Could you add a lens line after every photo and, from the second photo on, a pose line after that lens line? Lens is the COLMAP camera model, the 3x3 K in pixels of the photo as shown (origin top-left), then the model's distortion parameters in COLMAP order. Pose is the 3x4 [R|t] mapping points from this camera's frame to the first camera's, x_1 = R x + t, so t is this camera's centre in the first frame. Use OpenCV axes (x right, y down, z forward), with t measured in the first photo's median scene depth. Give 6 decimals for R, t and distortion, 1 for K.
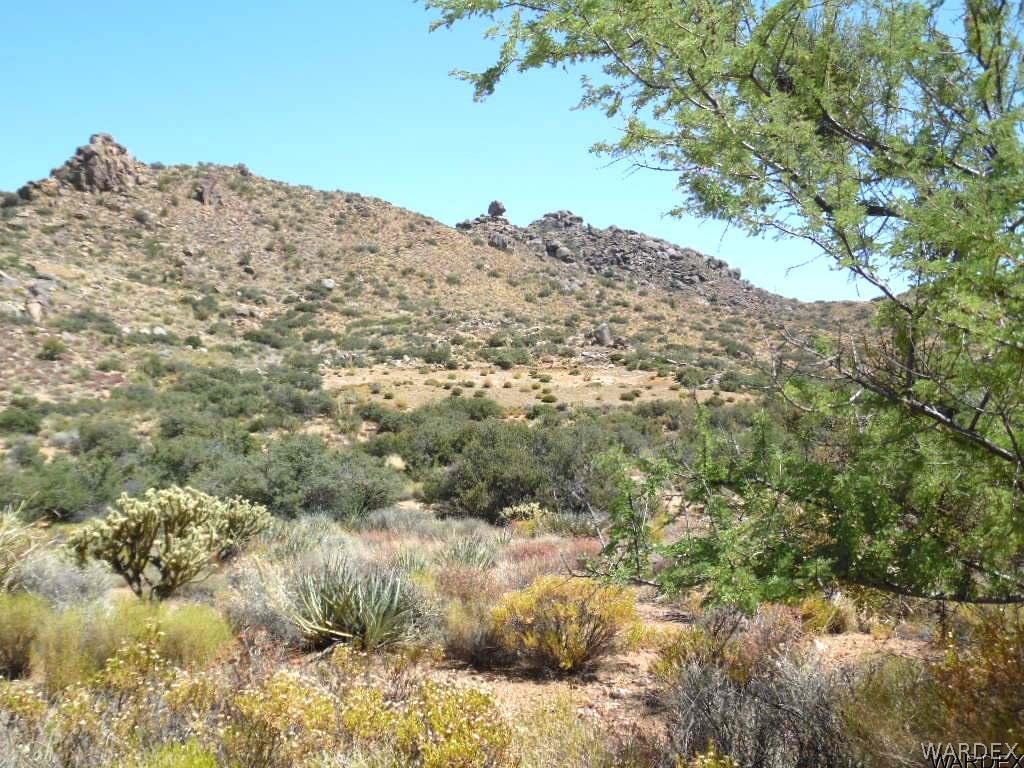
lens RADIAL K [[1109.1, 0, 506.9], [0, 1109.1, 384.9], [0, 0, 1]] dist [0.002665, 0.000000]
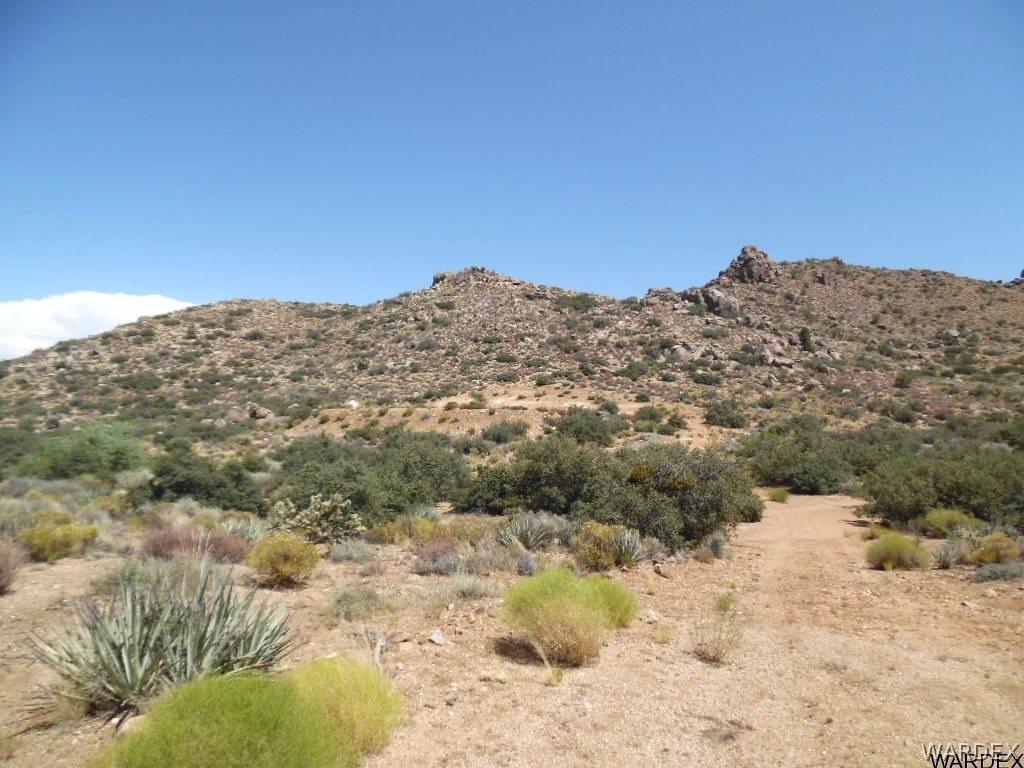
lens RADIAL K [[715.3, 0, 511.5], [0, 715.3, 386.1], [0, 0, 1]] dist [-0.016968, -0.008495]
pose [[0.863279, -0.014116, -0.504530, -0.161804], [-0.002080, 0.999501, -0.031525, 0.002506], [0.504723, 0.028264, 0.862819, -0.028674]]
